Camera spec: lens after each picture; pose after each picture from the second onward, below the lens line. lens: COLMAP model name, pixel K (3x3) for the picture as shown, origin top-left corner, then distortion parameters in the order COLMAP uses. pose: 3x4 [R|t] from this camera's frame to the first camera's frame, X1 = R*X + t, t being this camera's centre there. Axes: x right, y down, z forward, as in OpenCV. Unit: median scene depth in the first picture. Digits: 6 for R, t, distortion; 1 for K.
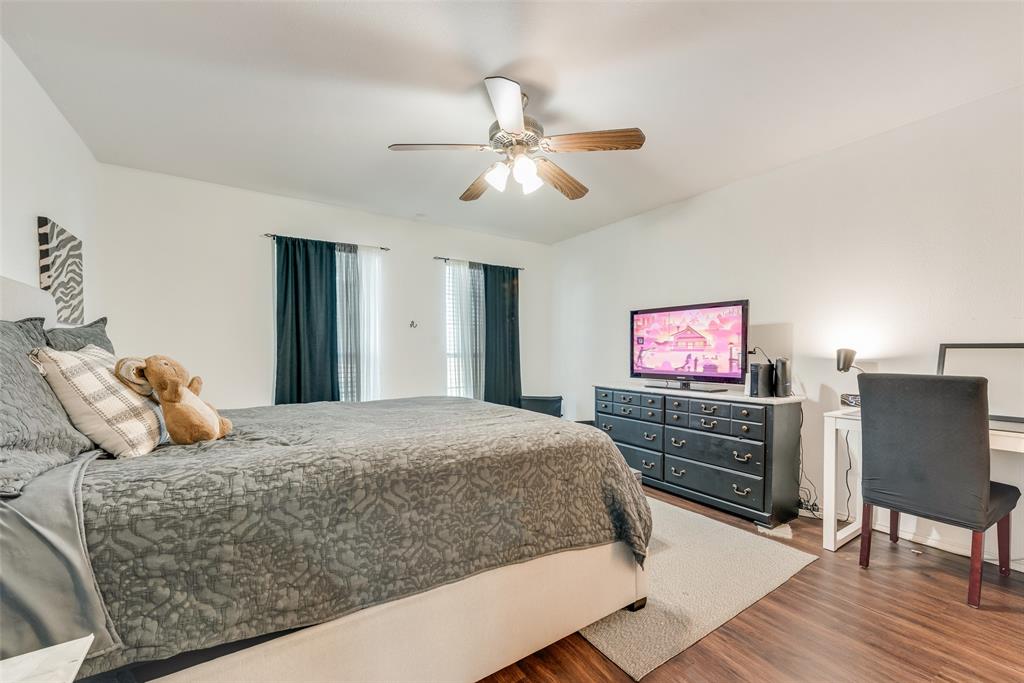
lens RADIAL K [[419.8, 0, 509.6], [0, 419.8, 344.5], [0, 0, 1]] dist [0.014405, -0.000017]
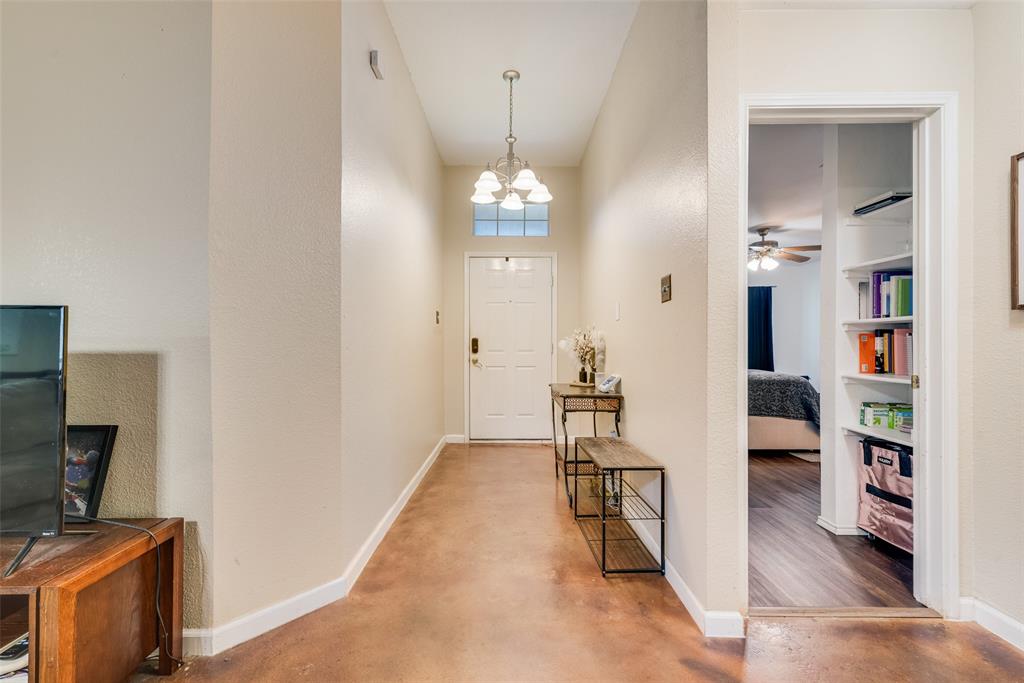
lens RADIAL K [[419.8, 0, 509.6], [0, 419.8, 344.5], [0, 0, 1]] dist [0.014405, -0.000017]
pose [[0.842938, 0.002342, -0.538006, 0.113821], [0.003718, 0.999941, 0.010178, -0.010574], [0.537998, -0.010580, 0.842880, -2.049265]]
